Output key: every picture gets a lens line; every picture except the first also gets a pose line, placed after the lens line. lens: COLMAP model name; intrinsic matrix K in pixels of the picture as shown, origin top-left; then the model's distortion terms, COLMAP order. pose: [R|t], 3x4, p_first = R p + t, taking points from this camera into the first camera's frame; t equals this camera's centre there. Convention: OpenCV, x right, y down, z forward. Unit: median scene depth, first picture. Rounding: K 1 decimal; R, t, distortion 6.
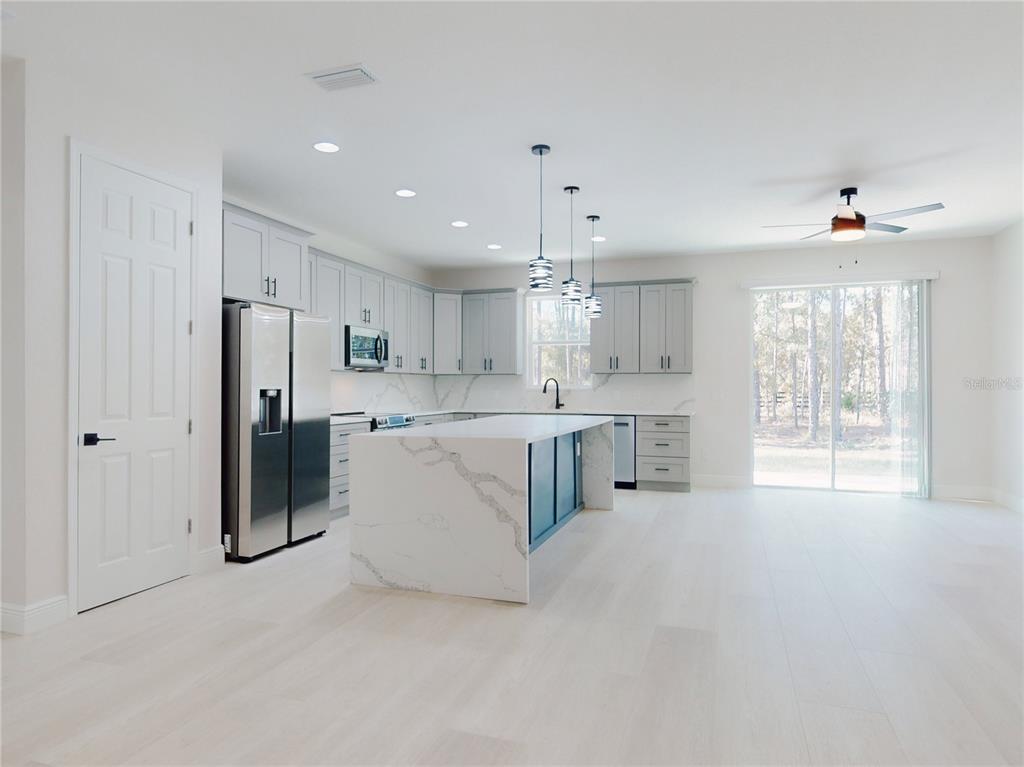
lens RADIAL K [[649.8, 0, 515.8], [0, 649.8, 384.2], [0, 0, 1]] dist [0.005419, 0.001382]
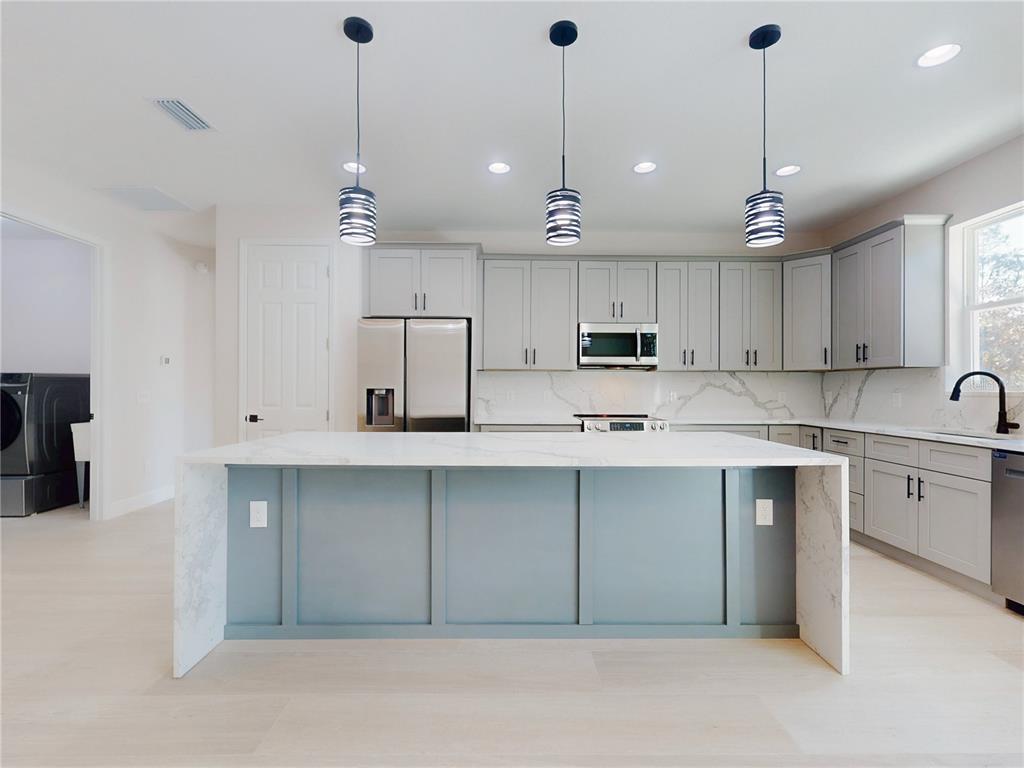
lens RADIAL K [[474.0, 0, 505.0], [0, 474.0, 379.9], [0, 0, 1]] dist [0.000743, 0.000227]
pose [[0.317577, -0.011796, -0.948159, 0.292913], [0.001176, 0.999927, -0.012046, 0.001341], [0.948232, 0.002711, 0.317568, 0.531487]]
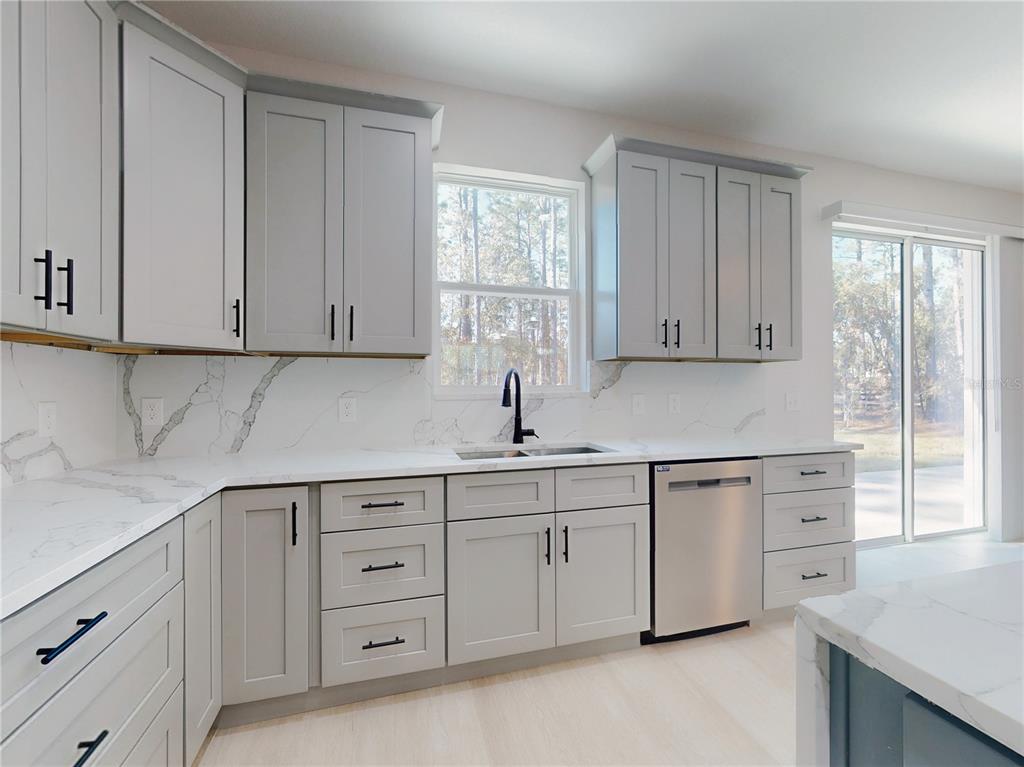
lens RADIAL K [[431.5, 0, 513.2], [0, 431.5, 389.5], [0, 0, 1]] dist [-0.004317, -0.000160]
pose [[0.825021, -0.005502, 0.565076, -0.096511], [0.000570, 0.999960, 0.008906, 0.001666], [-0.565103, -0.007026, 0.824991, 0.786666]]
